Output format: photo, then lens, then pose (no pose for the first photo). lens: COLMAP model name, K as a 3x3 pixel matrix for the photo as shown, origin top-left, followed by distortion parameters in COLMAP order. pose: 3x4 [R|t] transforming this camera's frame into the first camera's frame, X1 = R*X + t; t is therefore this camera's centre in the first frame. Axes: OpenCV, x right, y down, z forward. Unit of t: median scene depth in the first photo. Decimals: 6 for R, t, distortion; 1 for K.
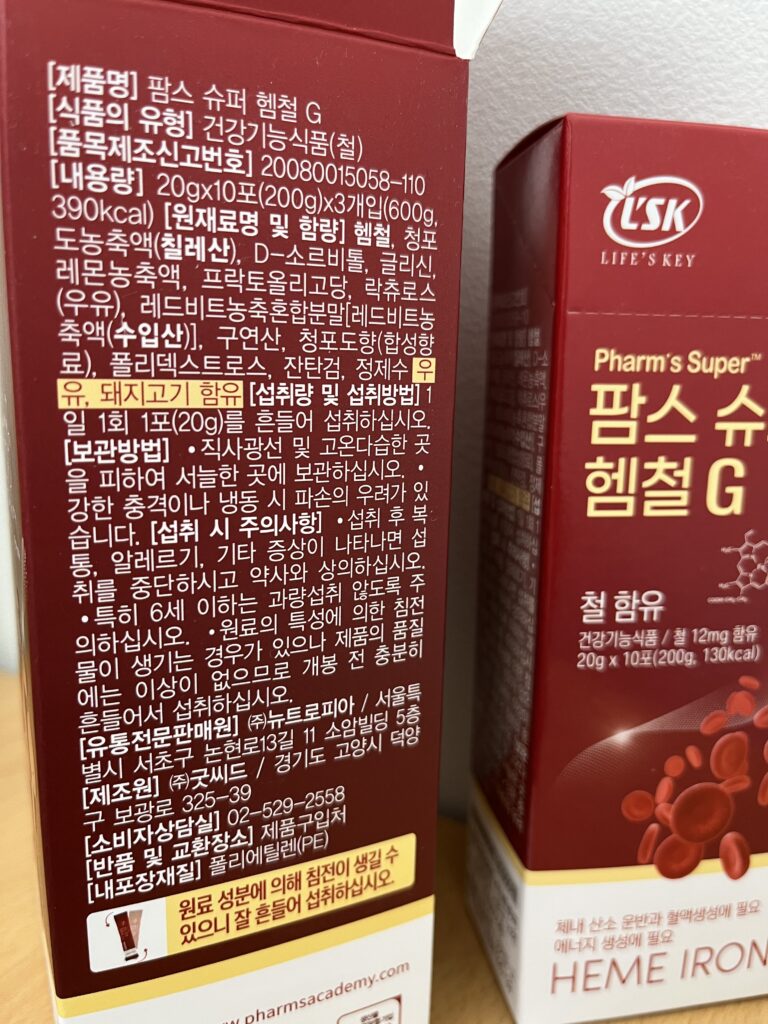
lens RADIAL K [[793.2, 0, 384.0], [0, 793.2, 512.0], [0, 0, 1]] dist [-0.000610, -0.059528]
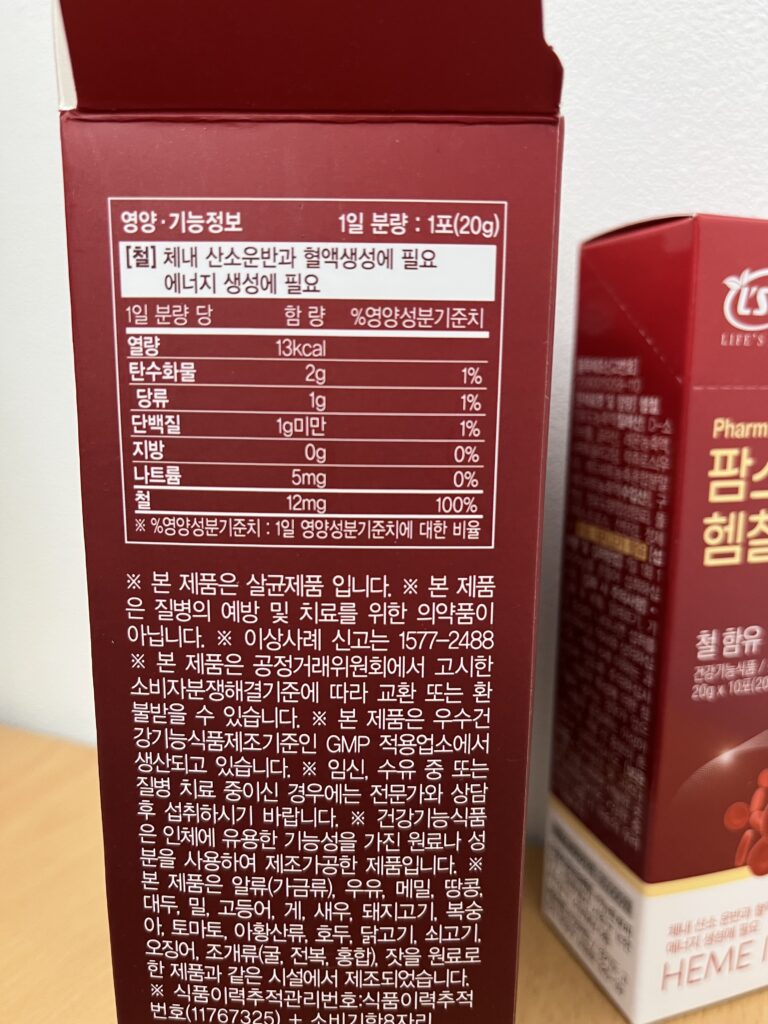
lens RADIAL K [[781.7, 0, 384.0], [0, 781.7, 512.0], [0, 0, 1]] dist [0.023138, -0.082228]
pose [[0.987892, -0.034128, 0.151342, -0.350290], [0.034777, 0.999394, -0.001647, -0.082075], [-0.151194, 0.006890, 0.988480, -0.030490]]
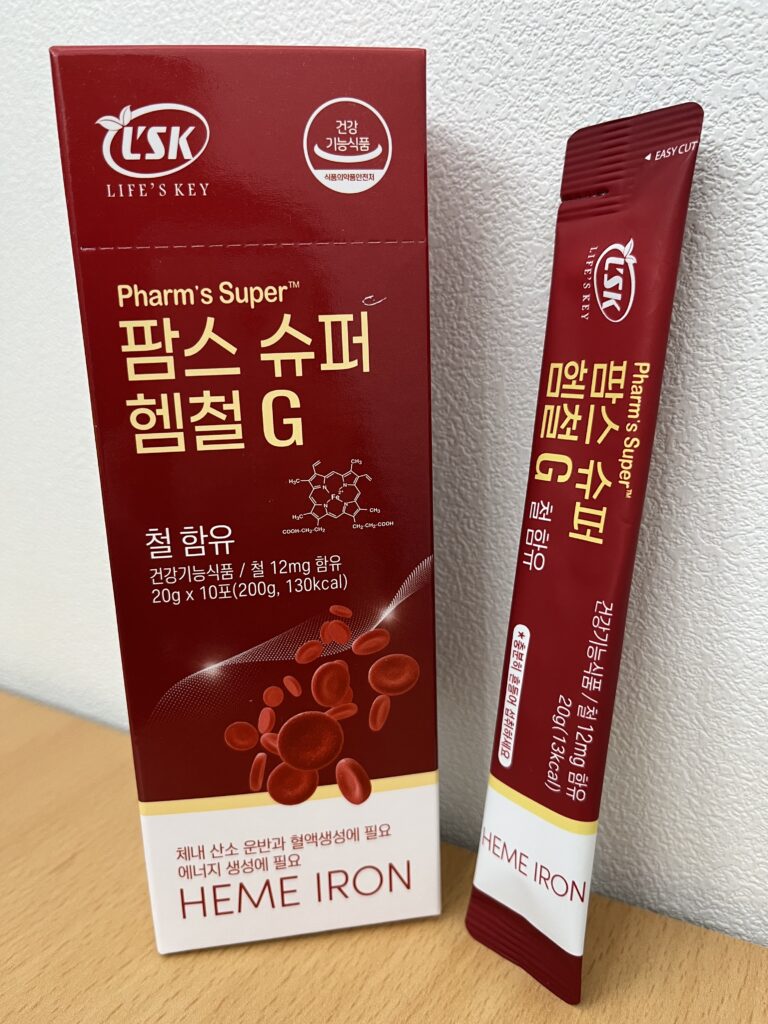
lens RADIAL K [[793.2, 0, 384.0], [0, 793.2, 512.0], [0, 0, 1]] dist [-0.000610, -0.059528]
pose [[0.999019, -0.044252, -0.001658, 0.554930], [0.044272, 0.997210, 0.060097, 0.031885], [-0.001006, -0.060112, 0.998191, -0.008198]]
